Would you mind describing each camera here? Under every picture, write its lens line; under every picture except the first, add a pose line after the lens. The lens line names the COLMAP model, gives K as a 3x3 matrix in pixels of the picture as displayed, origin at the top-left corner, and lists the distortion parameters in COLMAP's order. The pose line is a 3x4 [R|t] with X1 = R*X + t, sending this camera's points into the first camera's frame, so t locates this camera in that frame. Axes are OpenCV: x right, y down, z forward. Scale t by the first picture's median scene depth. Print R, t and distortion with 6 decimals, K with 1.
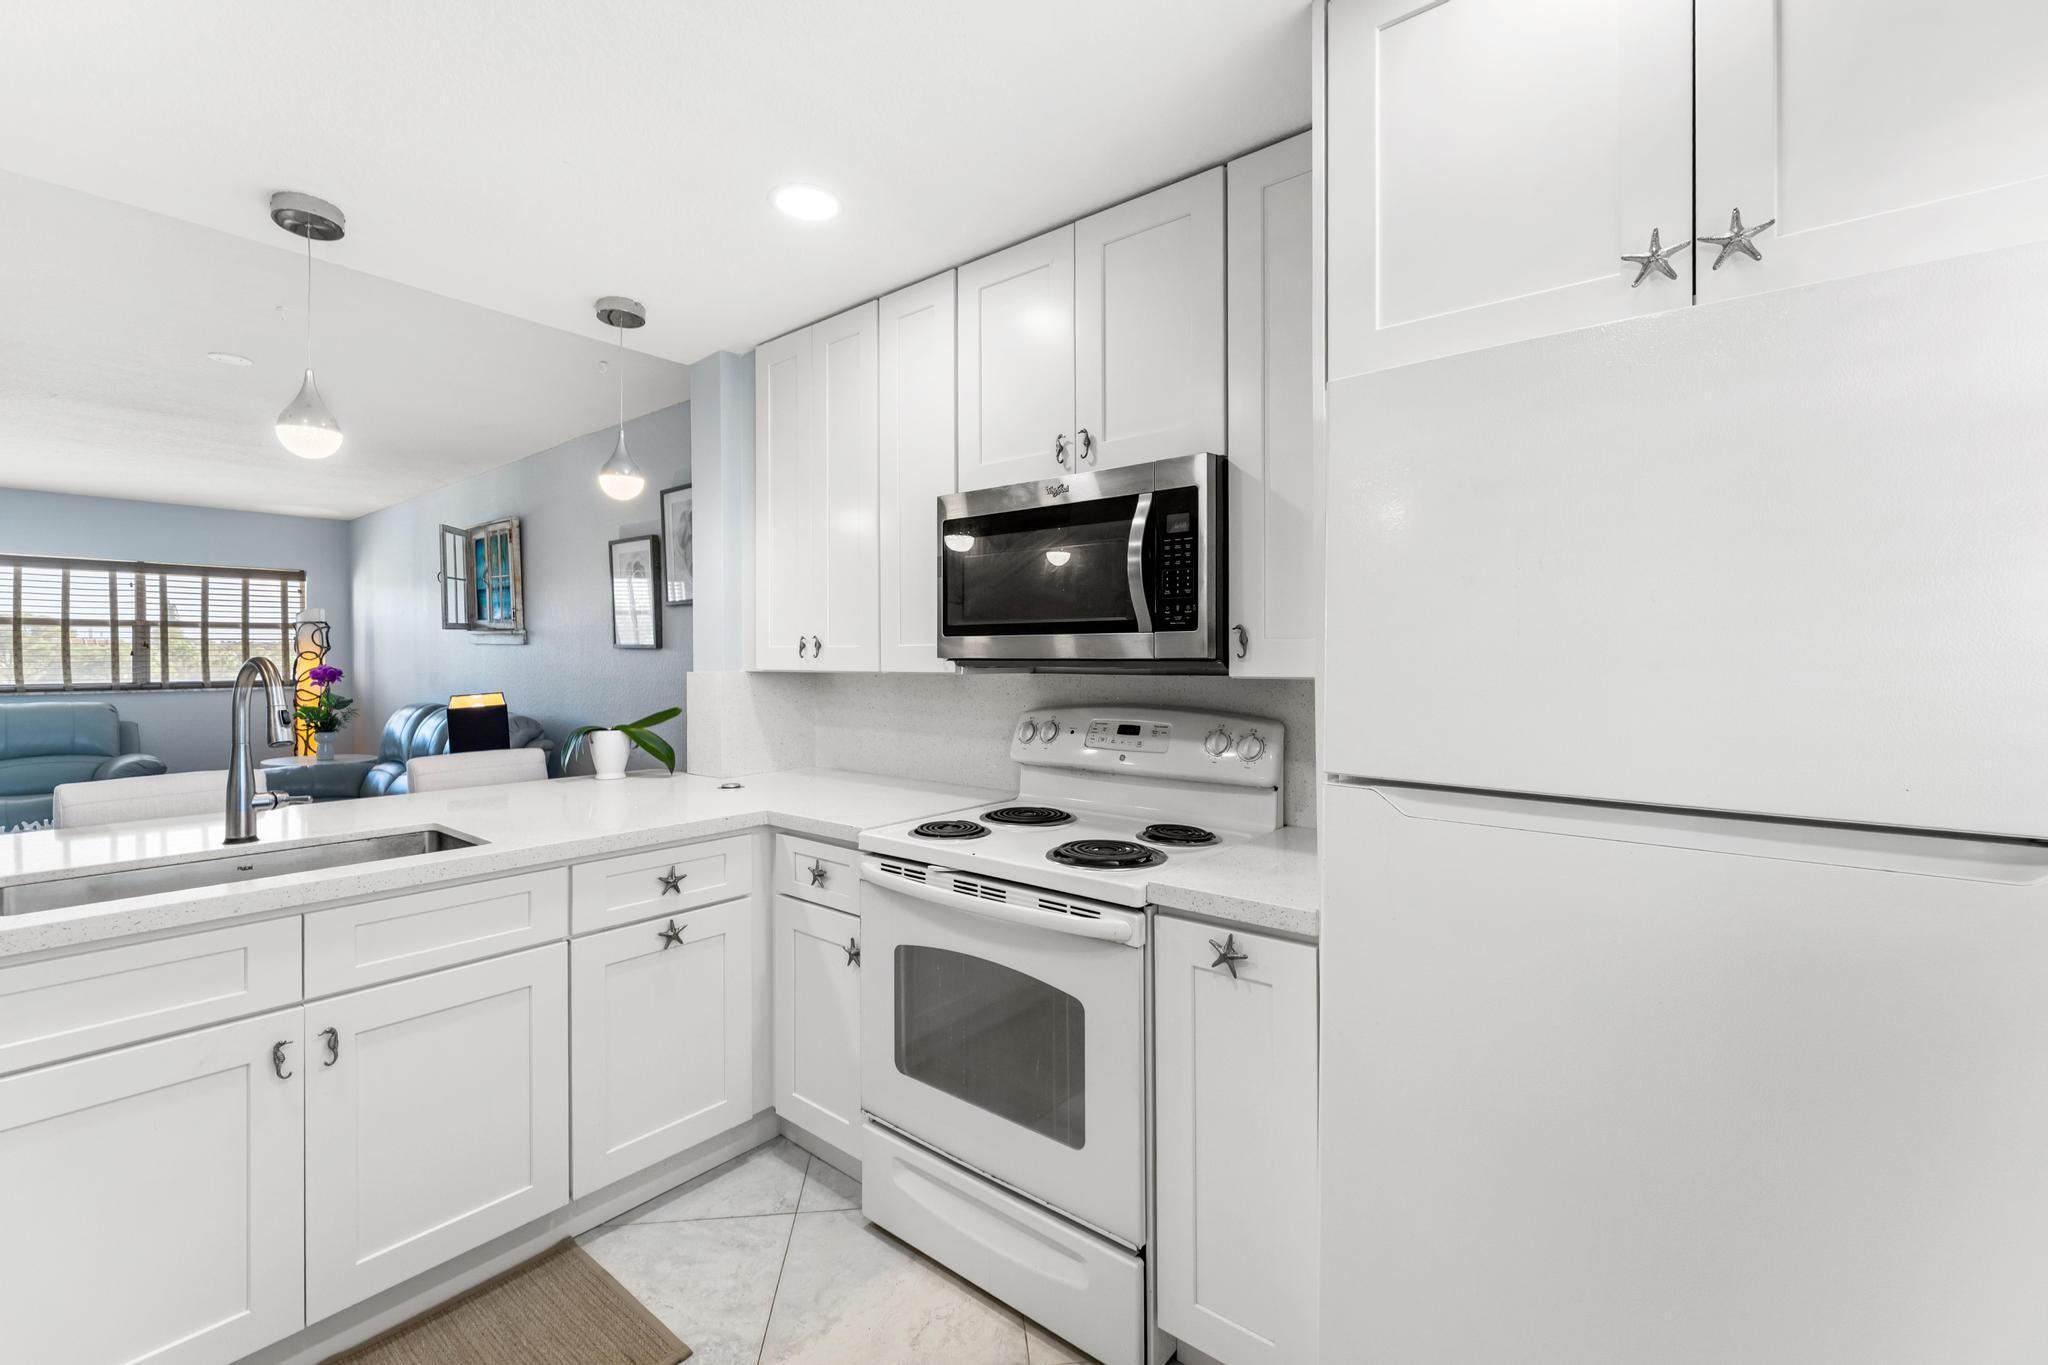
lens RADIAL K [[864.9, 0, 1021.8], [0, 864.9, 658.8], [0, 0, 1]] dist [-0.002454, -0.000007]
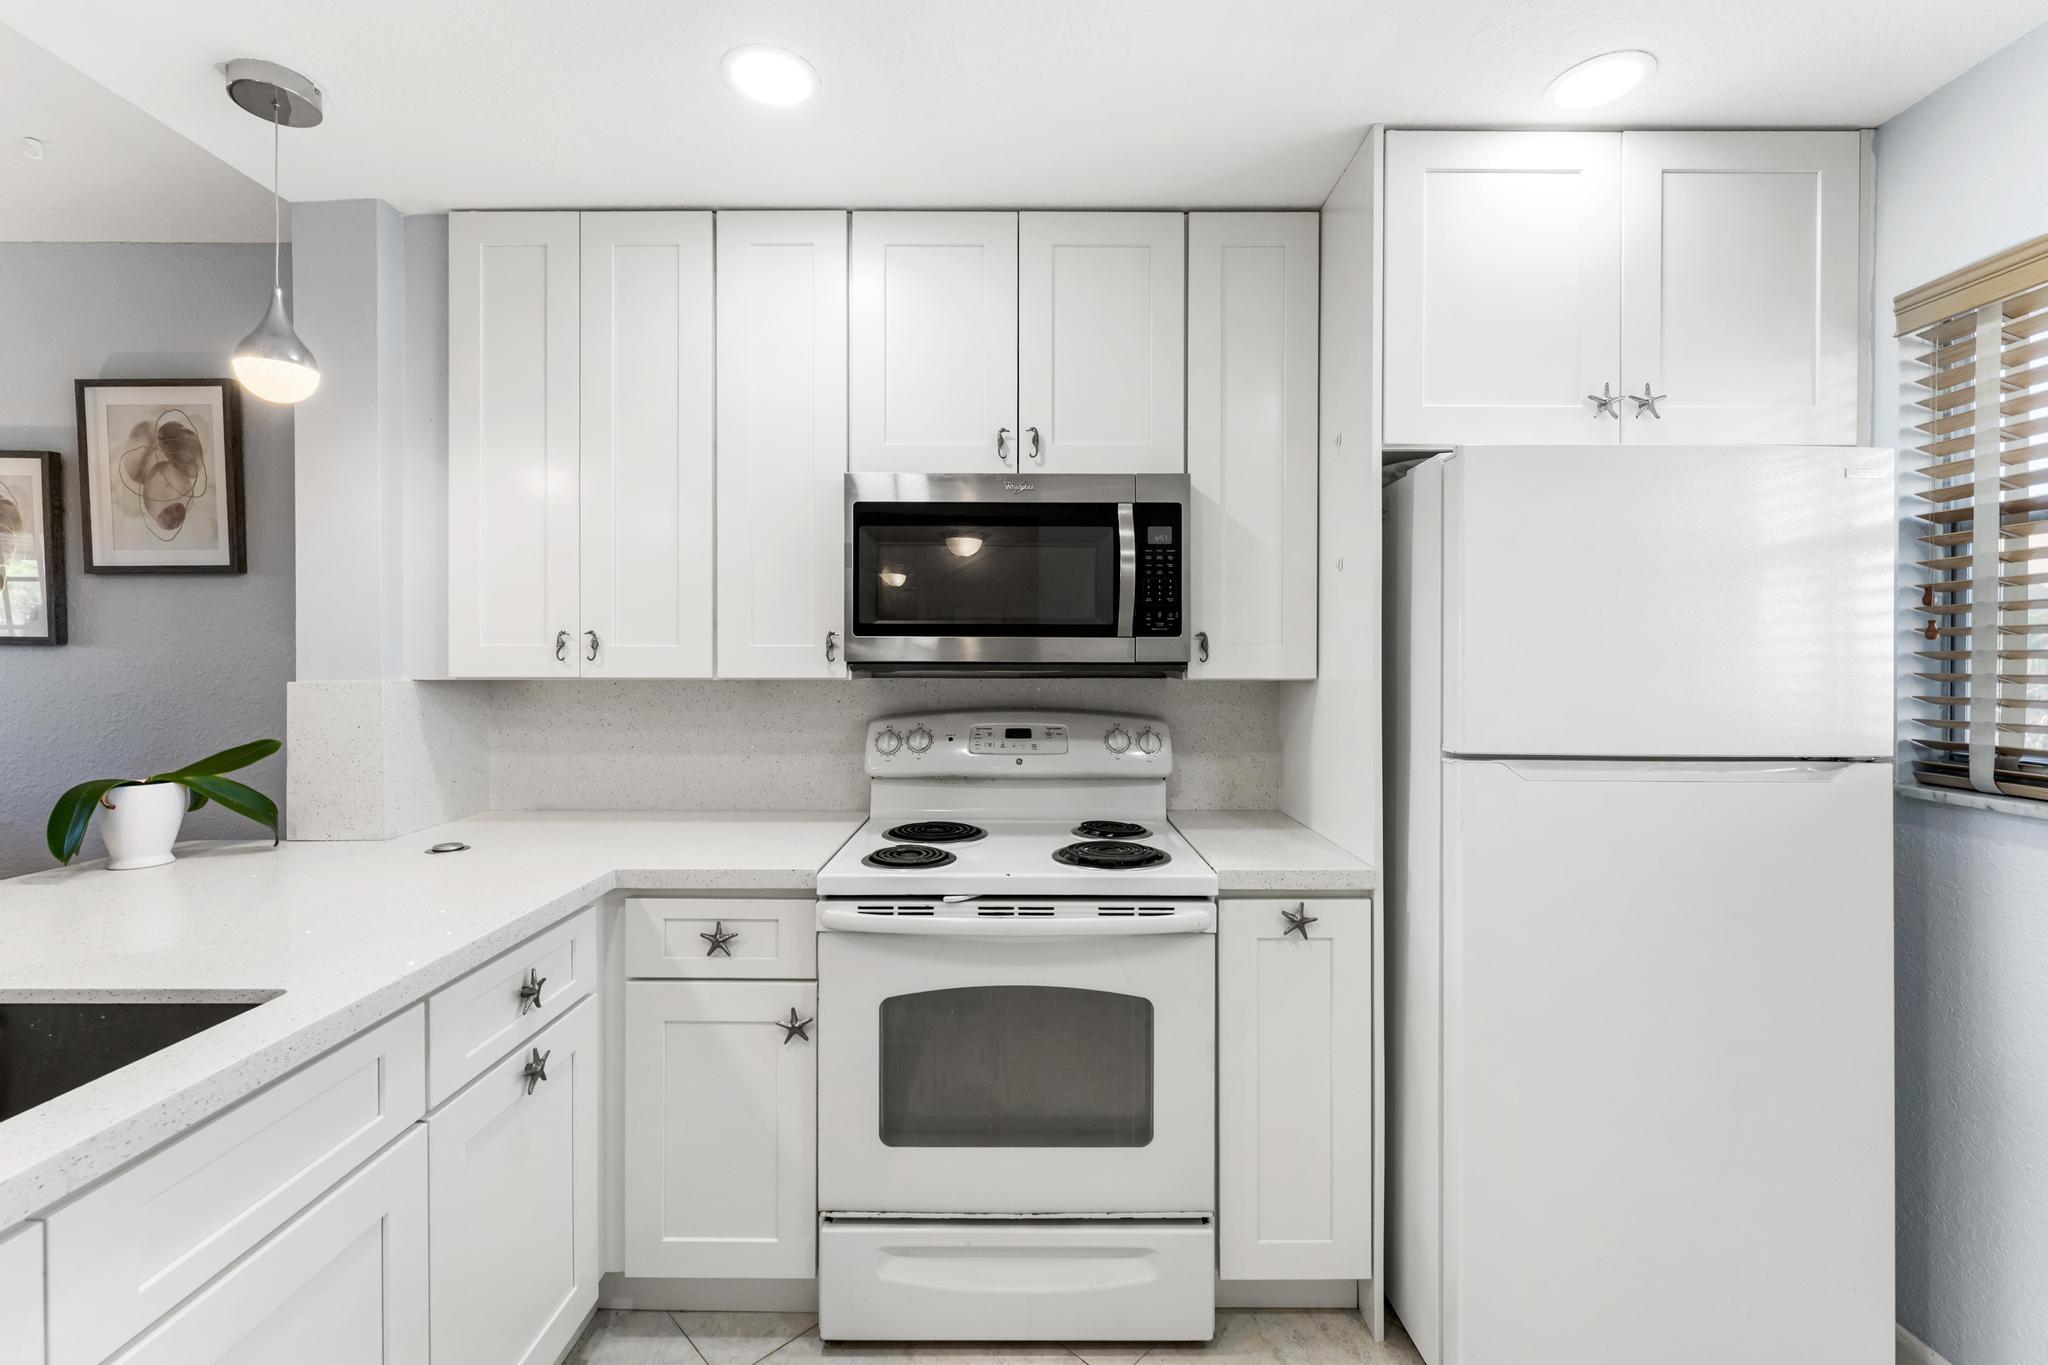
lens RADIAL K [[864.9, 0, 1020.4], [0, 864.9, 663.9], [0, 0, 1]] dist [-0.002454, -0.000007]
pose [[0.777154, -0.002144, 0.629307, -0.532196], [-0.000637, 0.999991, 0.004194, -0.002197], [-0.629310, -0.003660, 0.777146, 0.236776]]
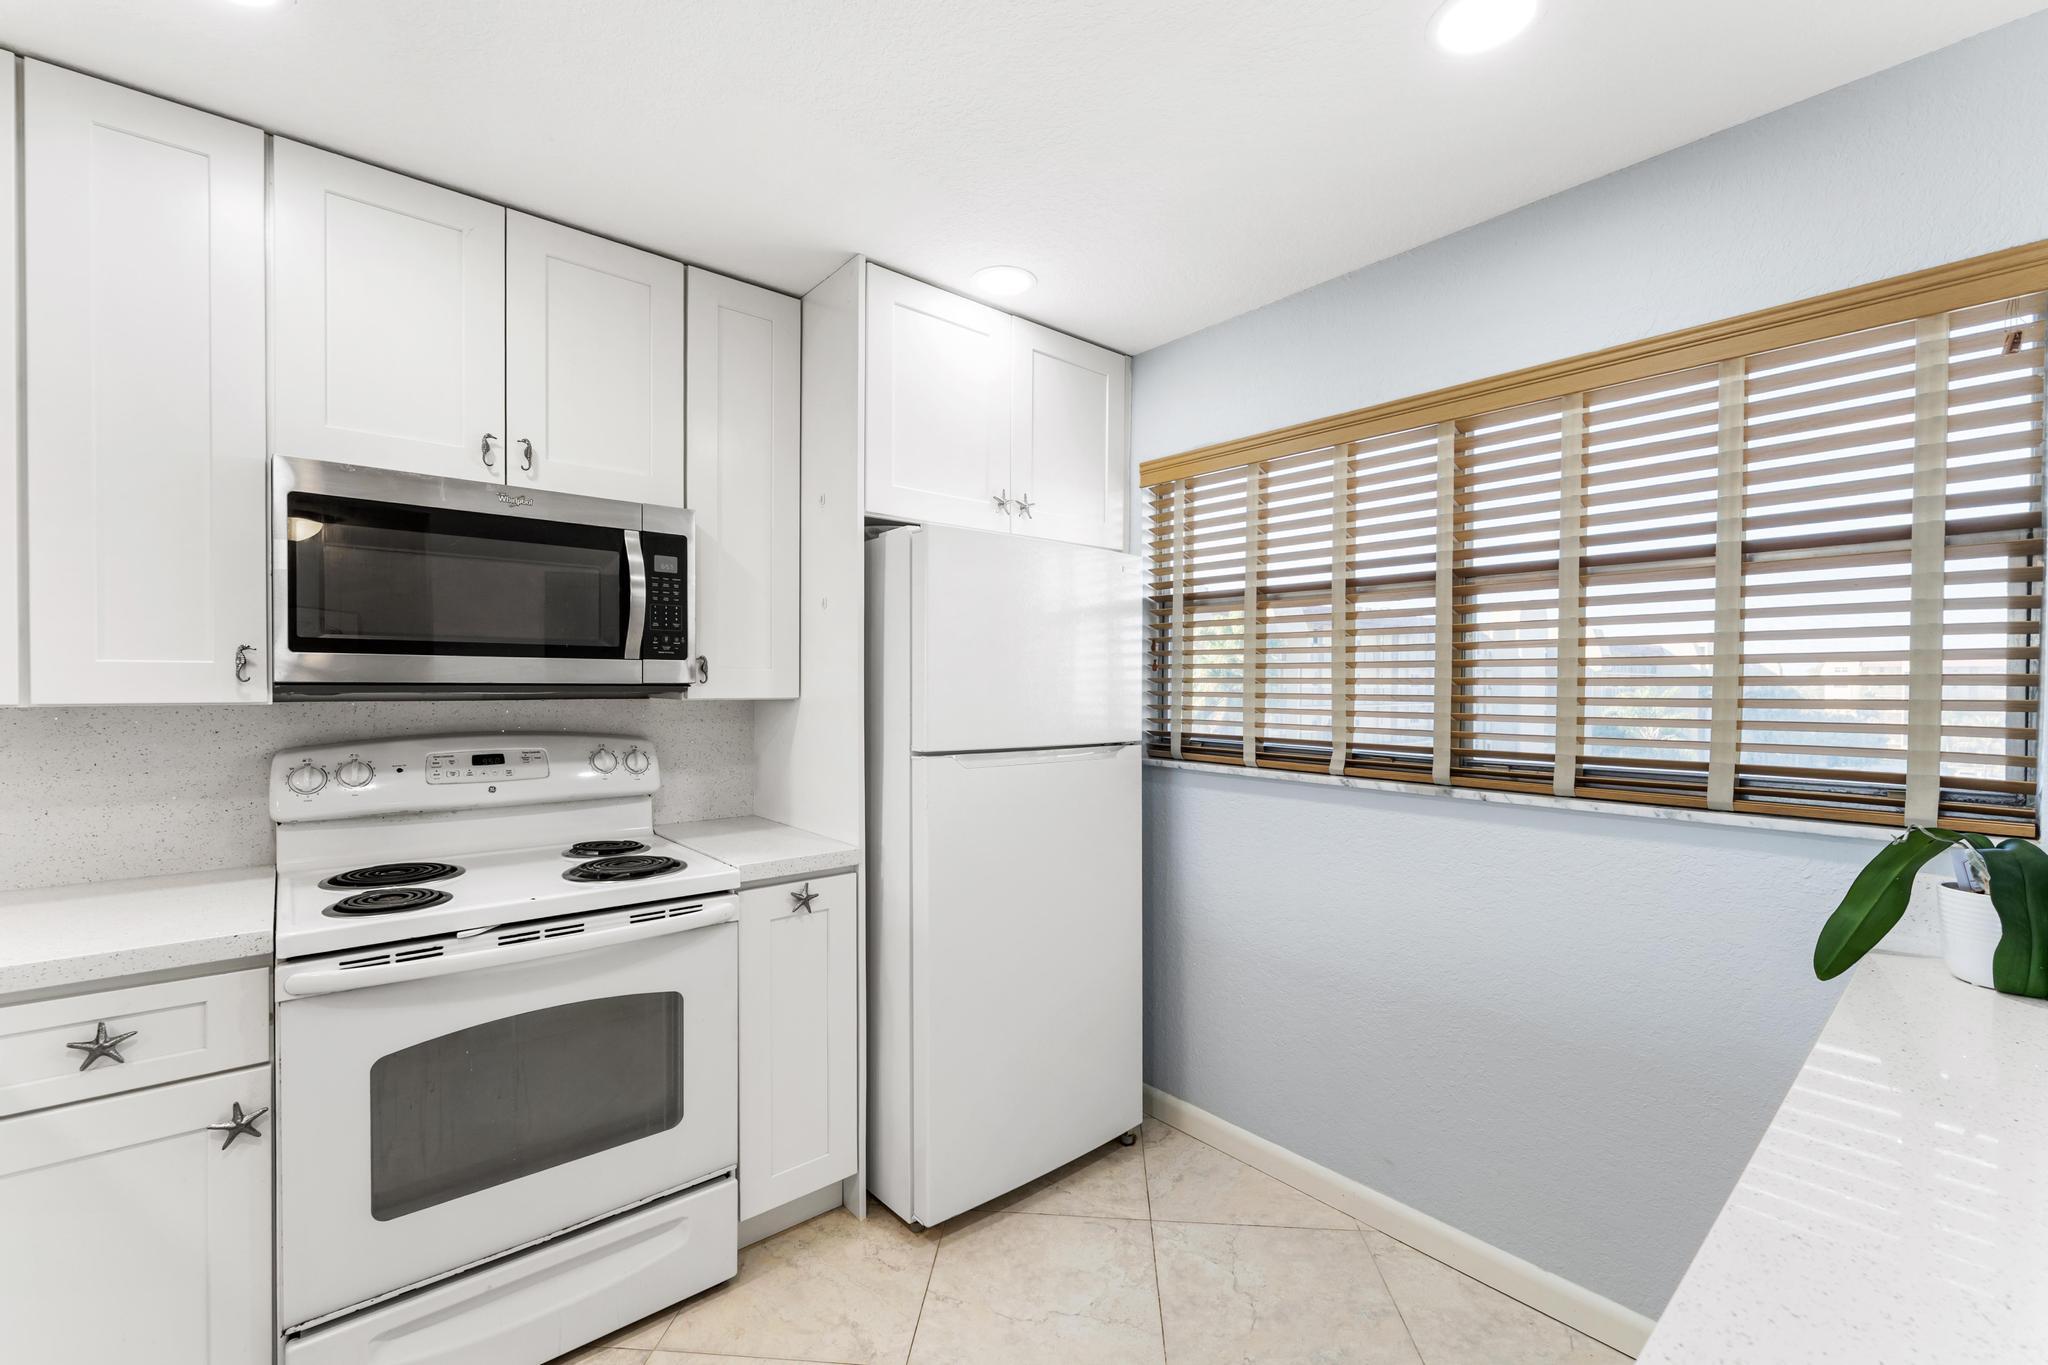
lens RADIAL K [[864.9, 0, 1027.0], [0, 864.9, 695.7], [0, 0, 1]] dist [-0.002454, -0.000007]
pose [[0.175937, -0.014079, 0.984301, -0.729148], [-0.003759, 0.999881, 0.014973, -0.002714], [-0.984394, -0.006334, 0.175863, 0.282757]]
